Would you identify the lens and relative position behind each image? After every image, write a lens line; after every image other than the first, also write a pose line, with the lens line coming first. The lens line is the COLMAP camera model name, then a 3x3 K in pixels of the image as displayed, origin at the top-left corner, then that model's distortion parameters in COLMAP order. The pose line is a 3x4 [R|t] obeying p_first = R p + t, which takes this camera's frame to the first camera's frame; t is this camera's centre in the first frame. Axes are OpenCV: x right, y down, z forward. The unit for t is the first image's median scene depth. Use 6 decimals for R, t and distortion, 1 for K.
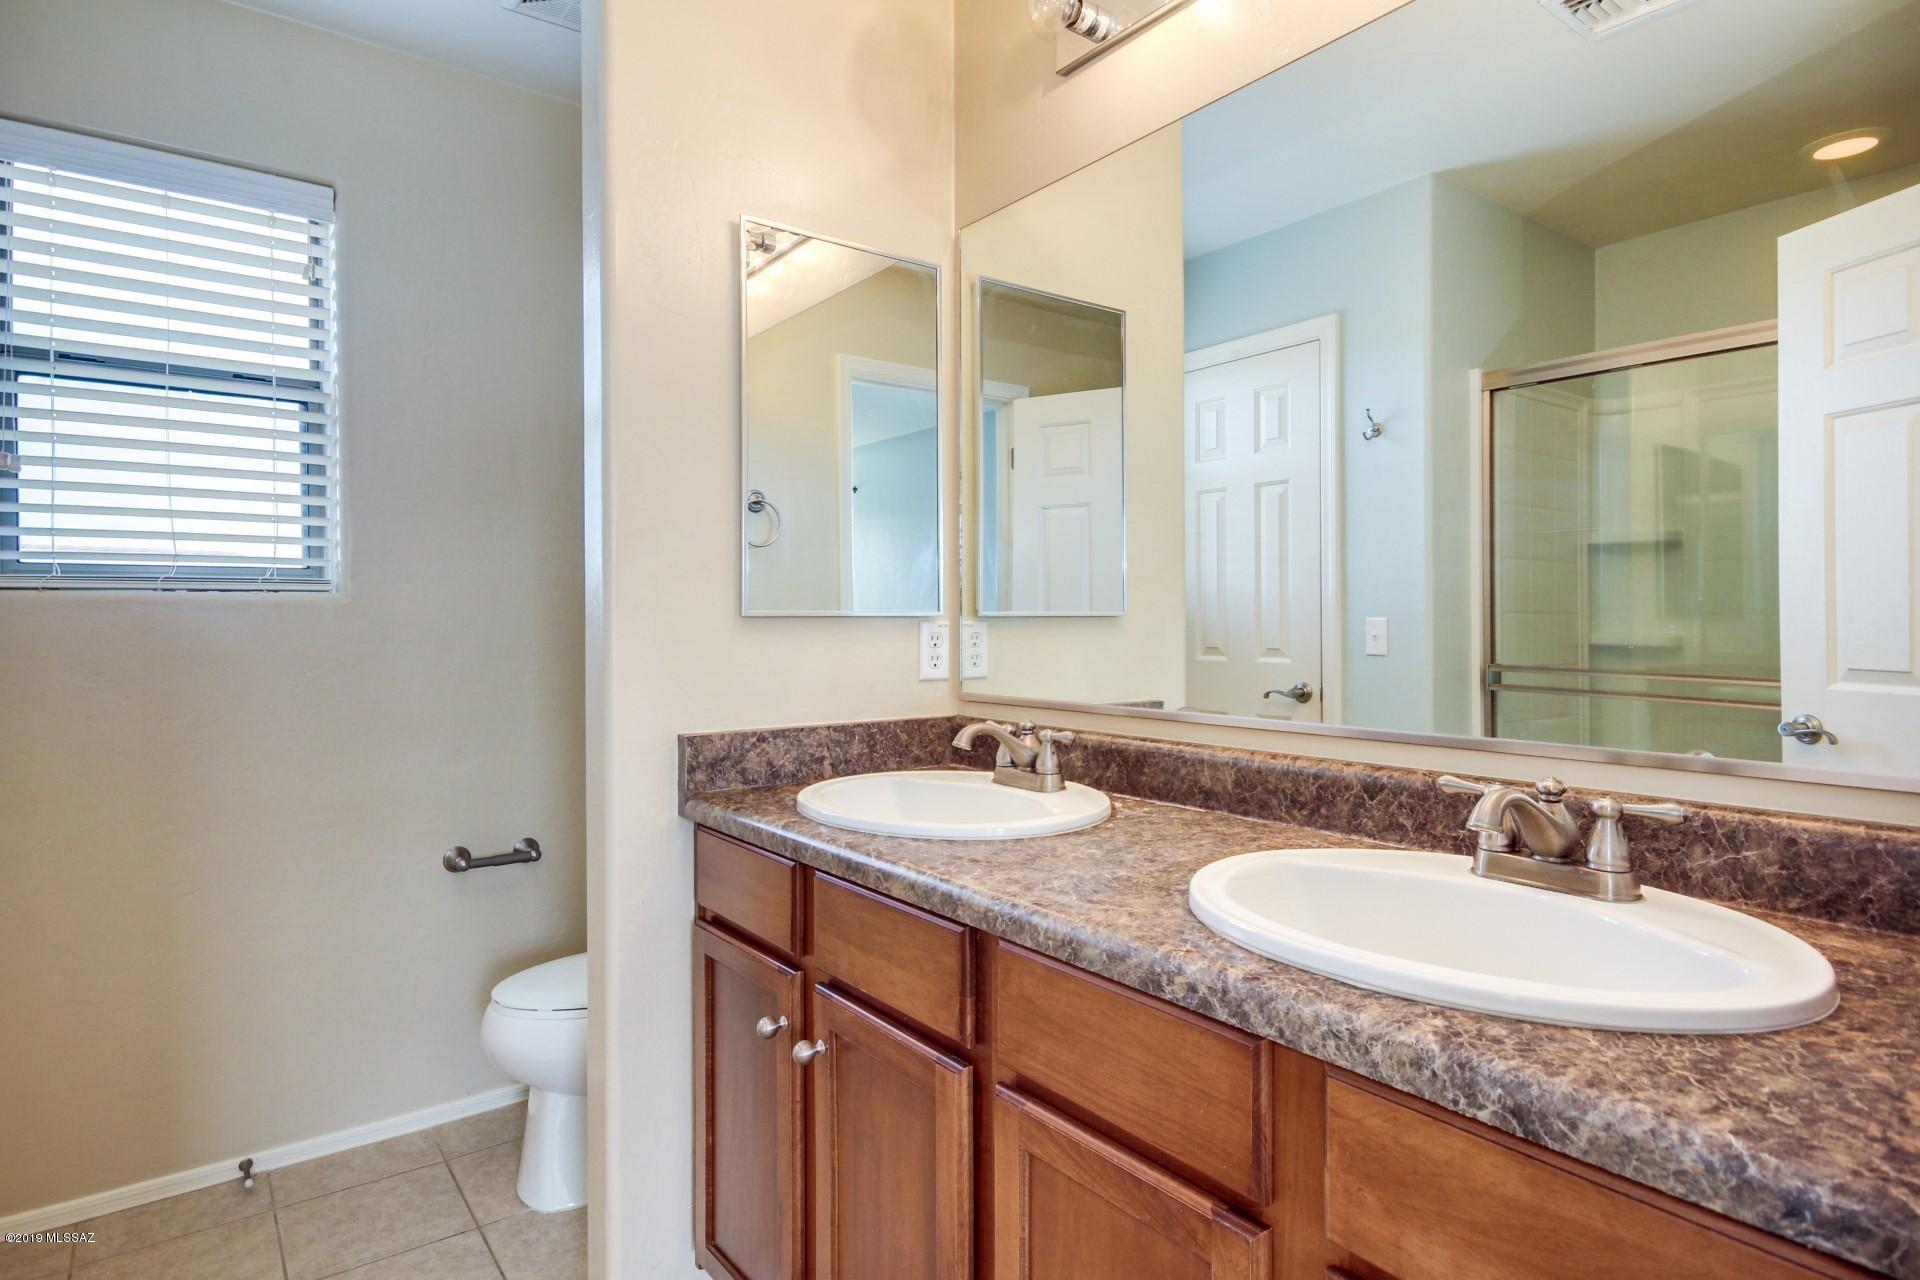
lens RADIAL K [[1049.2, 0, 960.0], [0, 1049.2, 640.0], [0, 0, 1]] dist [0.020215, 0.001604]
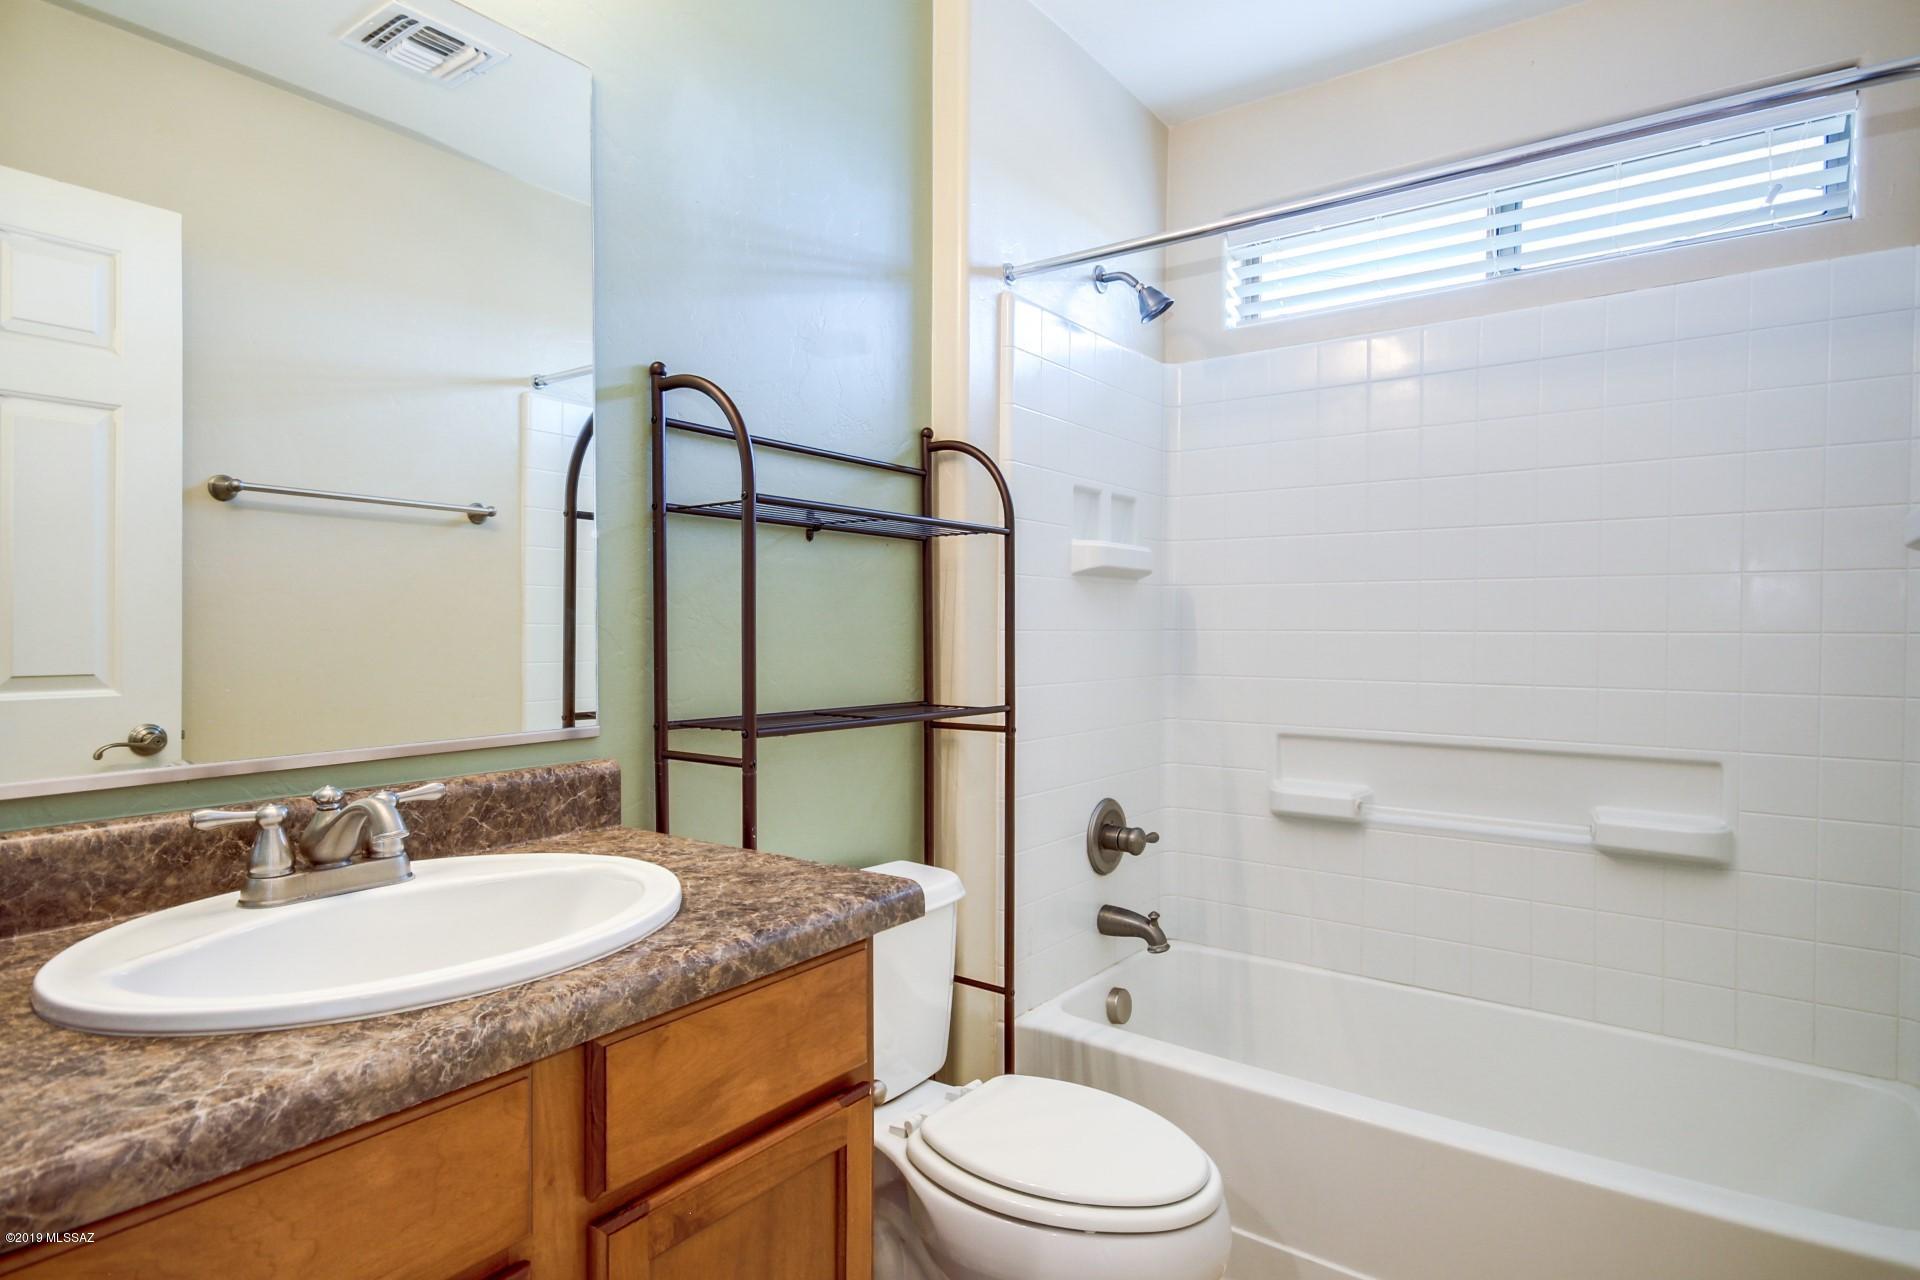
lens RADIAL K [[1049.2, 0, 960.0], [0, 1049.2, 640.0], [0, 0, 1]] dist [0.020215, 0.001604]
pose [[-0.295382, -0.012027, 0.955303, -0.748965], [0.015604, 0.999727, 0.017411, -0.022633], [-0.955252, 0.020049, -0.295114, 0.909350]]
